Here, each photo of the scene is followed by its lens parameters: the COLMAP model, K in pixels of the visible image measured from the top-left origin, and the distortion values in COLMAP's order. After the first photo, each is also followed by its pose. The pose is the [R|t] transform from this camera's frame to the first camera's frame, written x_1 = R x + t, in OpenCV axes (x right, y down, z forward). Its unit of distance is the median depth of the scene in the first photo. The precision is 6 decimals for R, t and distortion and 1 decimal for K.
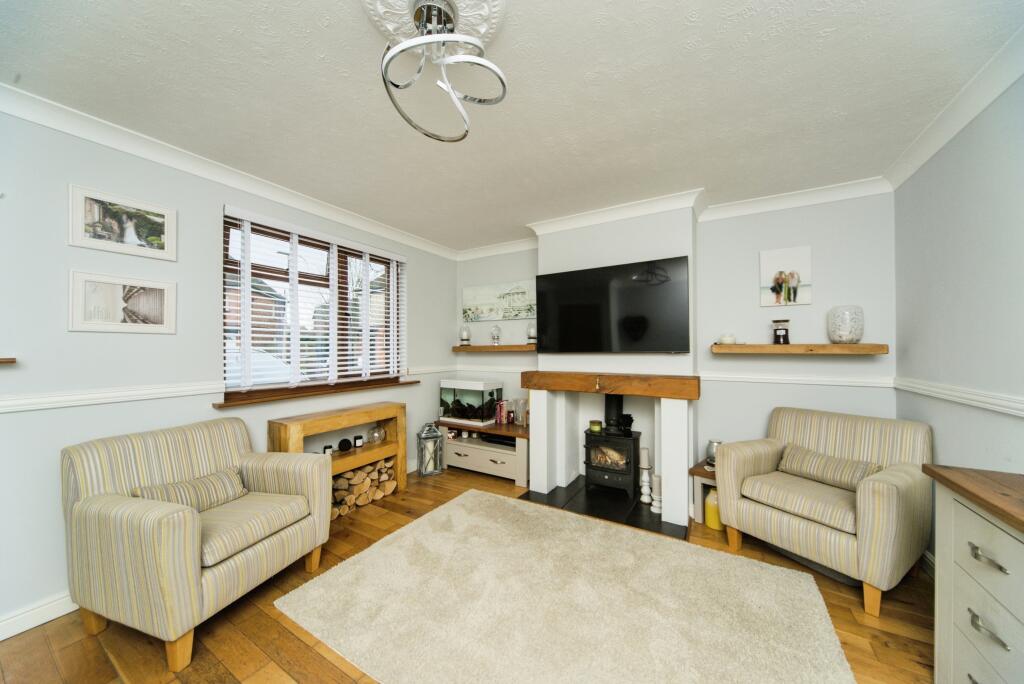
lens RADIAL K [[350.0, 0, 510.6], [0, 350.0, 340.1], [0, 0, 1]] dist [0.000164, -0.000094]
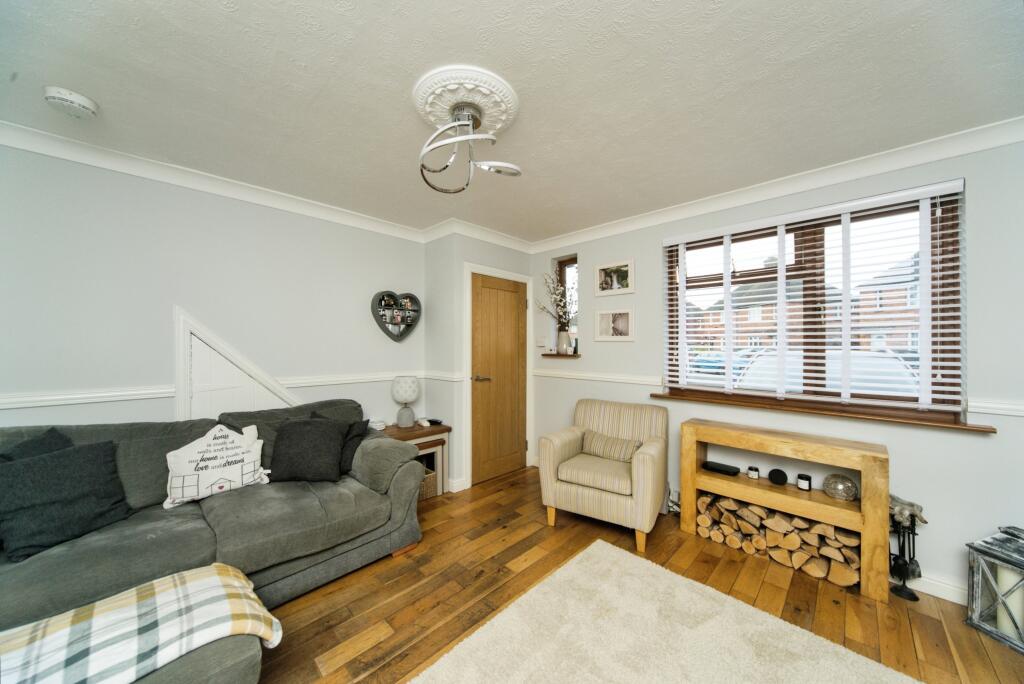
lens RADIAL K [[350.0, 0, 512.2], [0, 350.0, 345.8], [0, 0, 1]] dist [0.000164, -0.000094]
pose [[-0.239702, 0.003148, -0.970841, 0.491658], [0.013565, 0.999908, -0.000107, -0.005151], [0.970752, -0.013195, -0.239723, 0.684839]]
